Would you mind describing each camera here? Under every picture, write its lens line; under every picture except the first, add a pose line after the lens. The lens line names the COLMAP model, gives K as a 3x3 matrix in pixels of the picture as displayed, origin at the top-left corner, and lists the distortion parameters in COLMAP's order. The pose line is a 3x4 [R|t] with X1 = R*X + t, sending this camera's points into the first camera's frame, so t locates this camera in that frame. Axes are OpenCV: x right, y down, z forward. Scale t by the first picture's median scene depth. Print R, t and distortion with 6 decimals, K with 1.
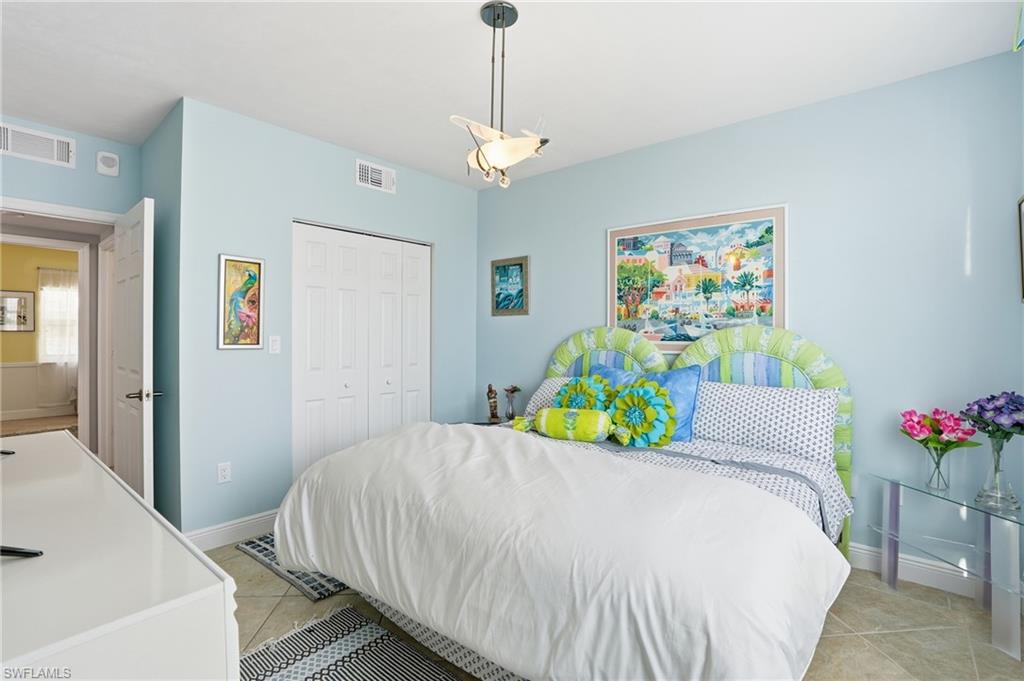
lens RADIAL K [[474.6, 0, 512.0], [0, 474.6, 340.5], [0, 0, 1]] dist [0.000743, 0.000222]
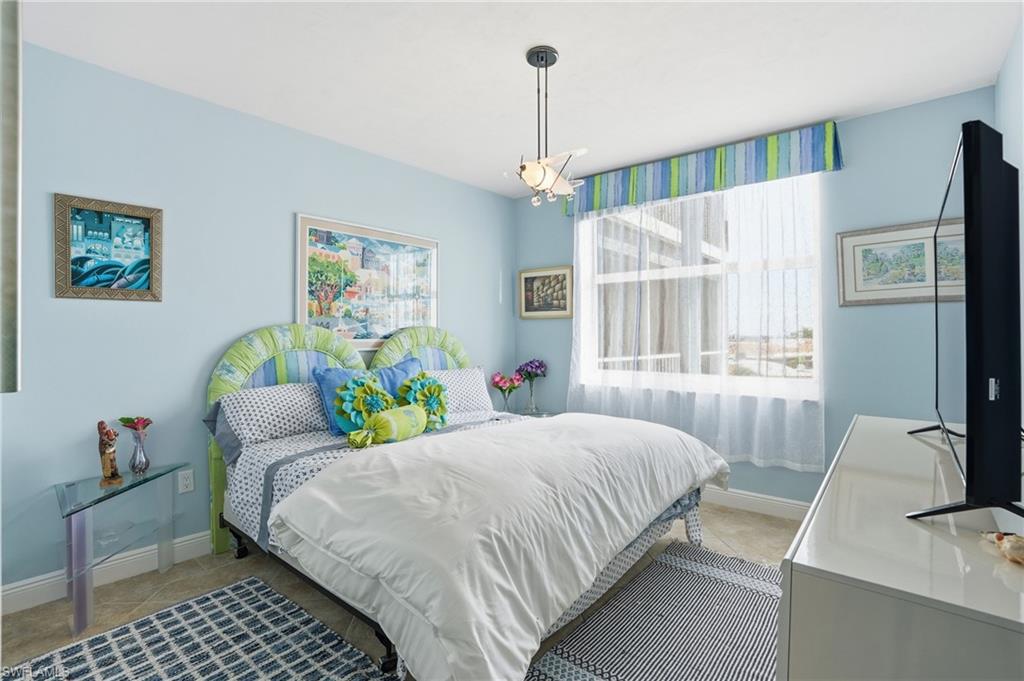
lens RADIAL K [[503.0, 0, 512.0], [0, 503.0, 340.5], [0, 0, 1]] dist [-0.000400, 0.000084]
pose [[0.031996, -0.014428, 0.999384, -0.747380], [0.009858, 0.999852, 0.014119, -0.007433], [-0.999439, 0.009401, 0.032134, 0.595420]]
